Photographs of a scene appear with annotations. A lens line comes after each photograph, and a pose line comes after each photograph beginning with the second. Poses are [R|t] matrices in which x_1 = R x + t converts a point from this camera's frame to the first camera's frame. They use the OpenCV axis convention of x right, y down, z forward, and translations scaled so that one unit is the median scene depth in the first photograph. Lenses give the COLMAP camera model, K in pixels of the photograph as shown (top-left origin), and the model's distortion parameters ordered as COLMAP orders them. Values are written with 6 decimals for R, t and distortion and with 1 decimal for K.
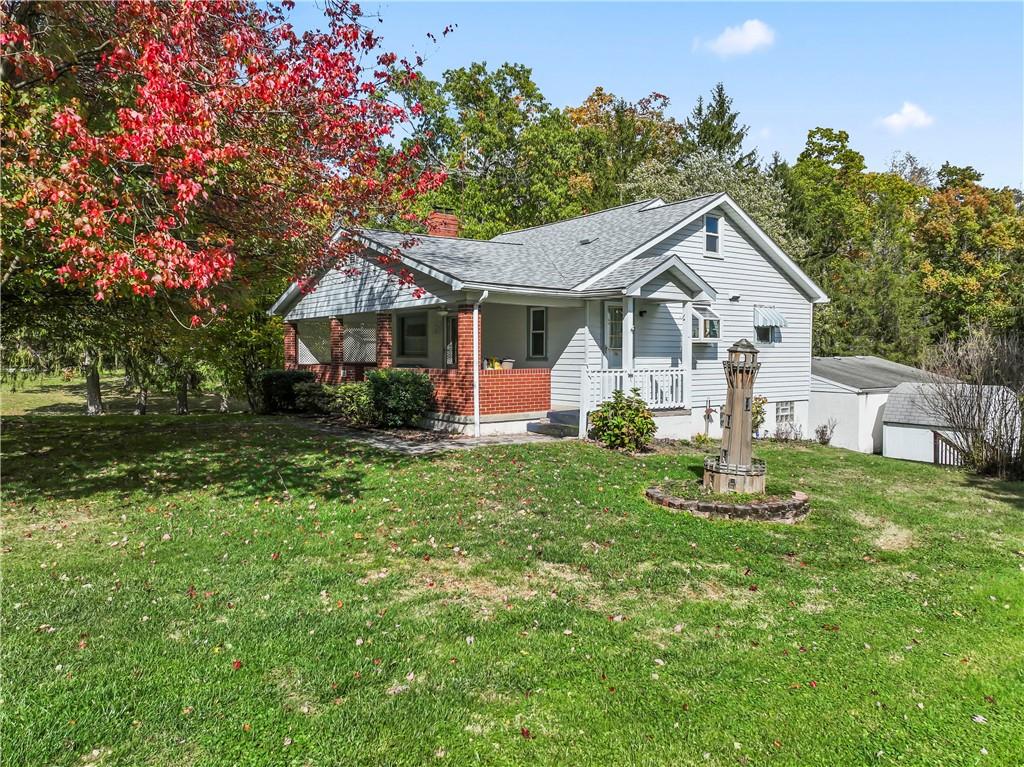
lens RADIAL K [[726.7, 0, 512.0], [0, 726.7, 383.5], [0, 0, 1]] dist [0.003588, 0.002602]
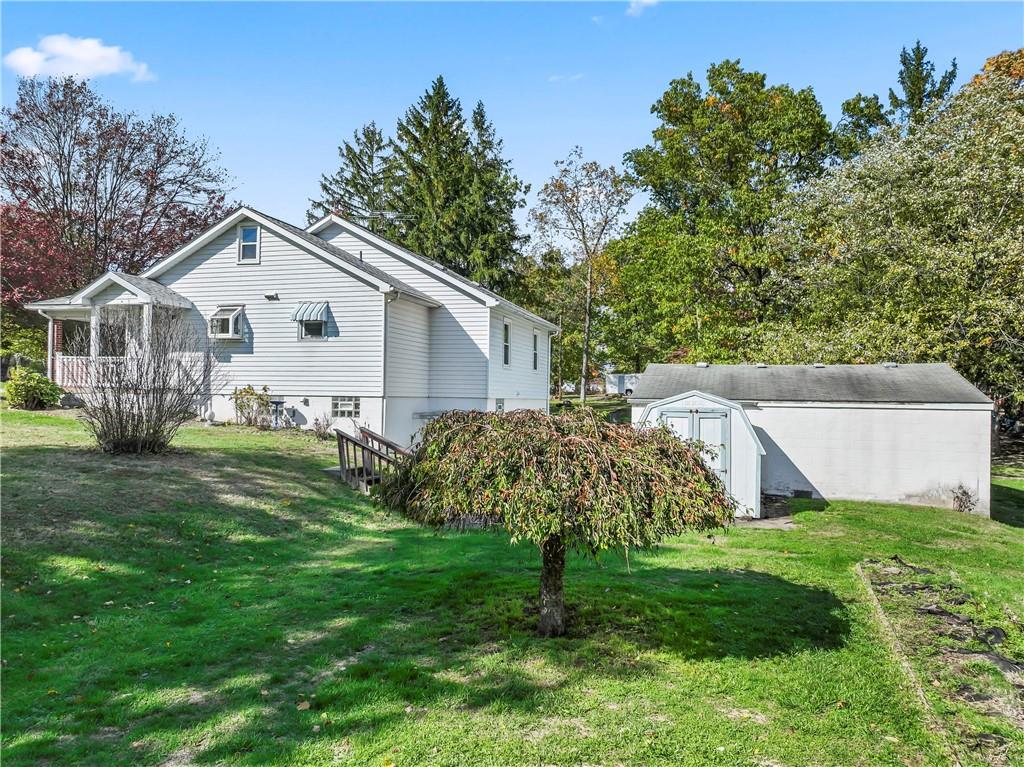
lens RADIAL K [[726.7, 0, 512.0], [0, 726.7, 383.5], [0, 0, 1]] dist [0.003588, 0.002602]
pose [[0.613292, -0.001187, -0.789855, 1.318270], [-0.045679, 0.998272, -0.036968, 0.033360], [0.788534, 0.058752, 0.612178, 0.594025]]
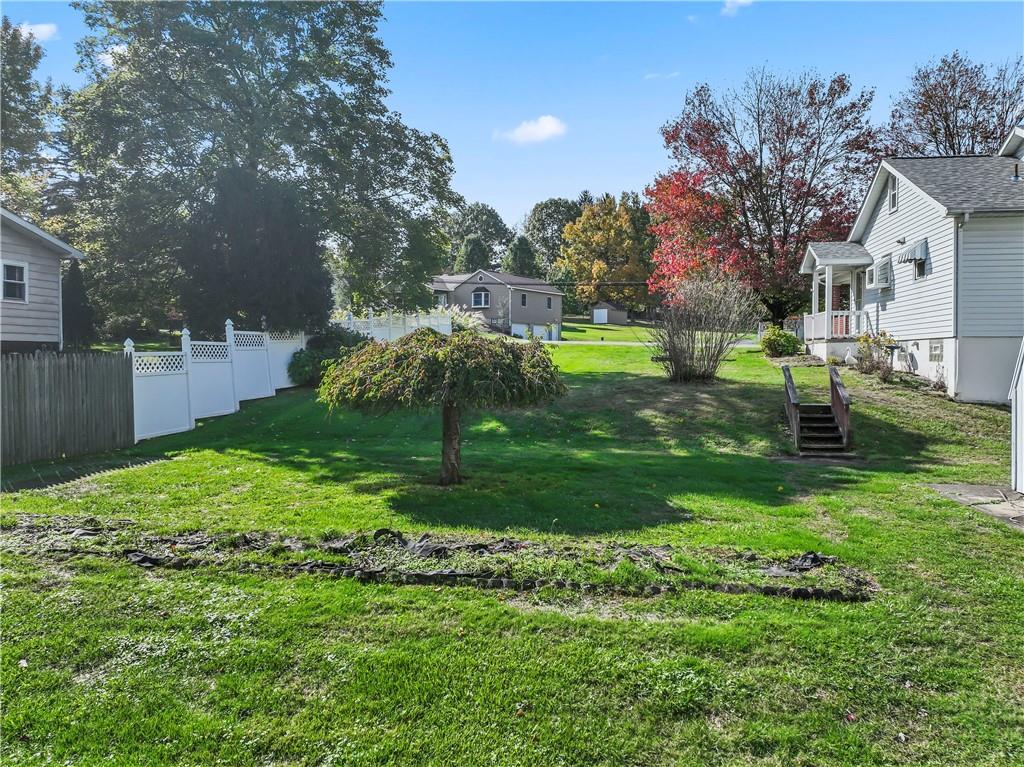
lens RADIAL K [[739.5, 0, 537.2], [0, 739.5, 366.3], [0, 0, 1]] dist [0.003595, 0.005803]
pose [[-0.696936, 0.012240, -0.717029, 1.401652], [-0.025226, 0.998817, 0.041570, 0.033462], [0.716689, 0.047060, -0.695803, 1.318369]]
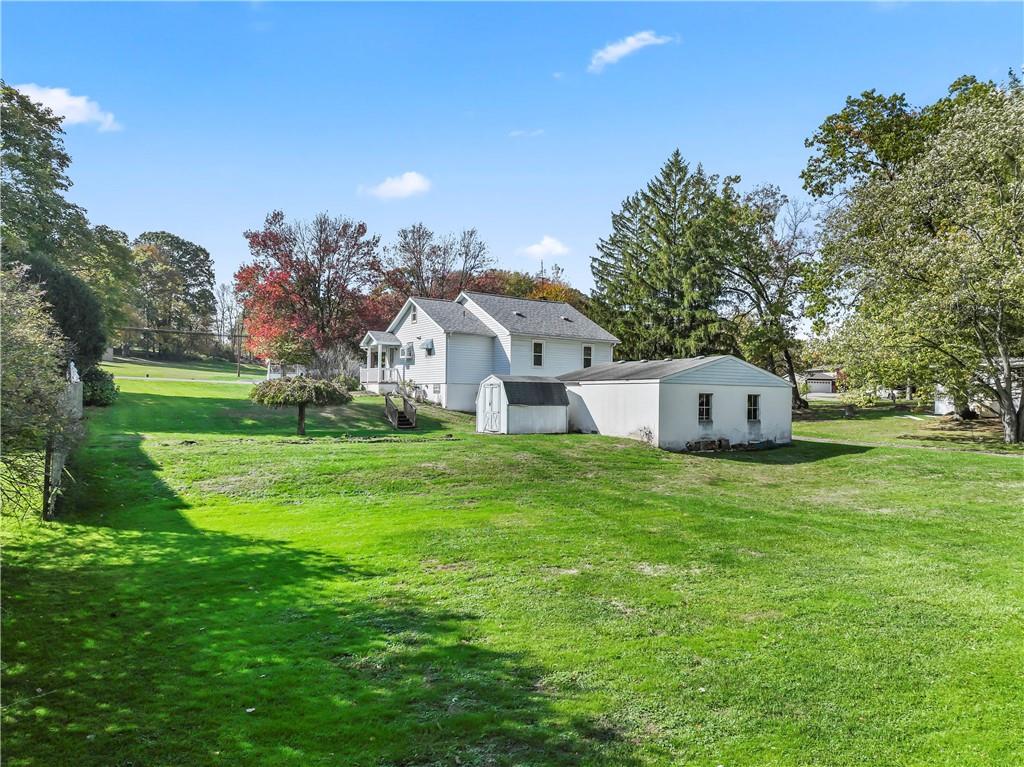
lens RADIAL K [[721.2, 0, 512.0], [0, 721.2, 383.5], [0, 0, 1]] dist [0.001973, -0.001857]
pose [[-0.058234, -0.020422, -0.998094, 2.453521], [-0.051347, 0.998529, -0.017435, 0.049367], [0.996982, 0.050233, -0.059197, 1.368391]]
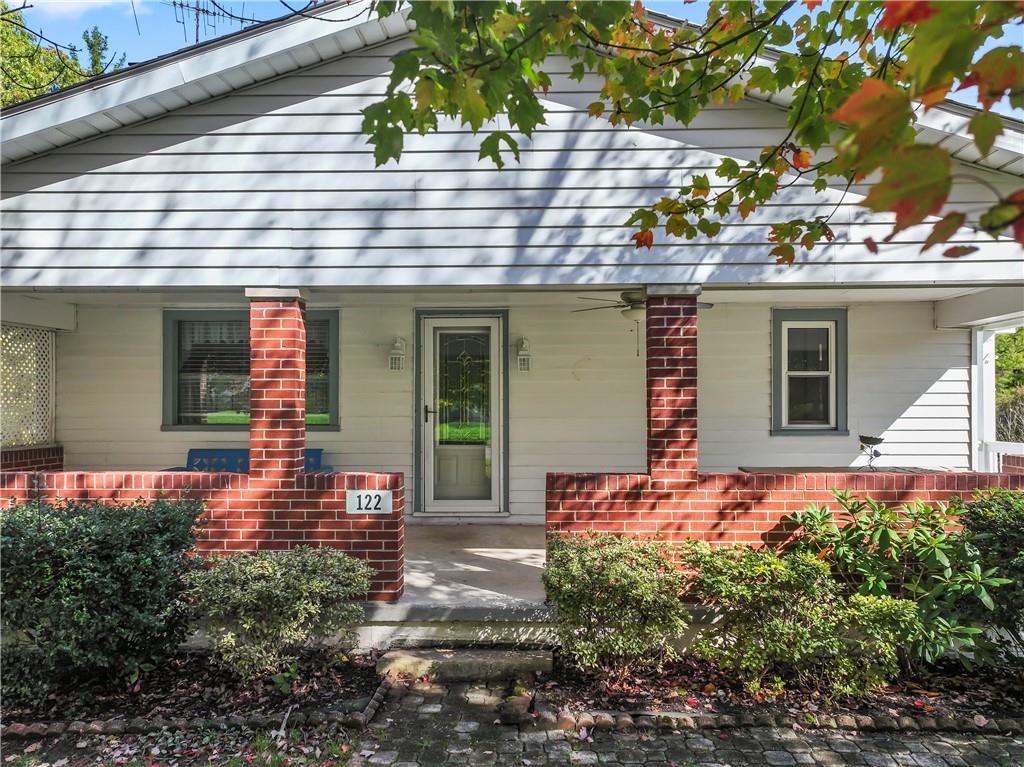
lens RADIAL K [[715.2, 0, 512.1], [0, 715.2, 371.2], [0, 0, 1]] dist [-0.007509, 0.035264]
pose [[0.616256, 0.034518, 0.786789, -0.392281], [0.030837, 0.997215, -0.067903, -0.040670], [-0.786942, 0.066108, 0.613475, 0.755853]]
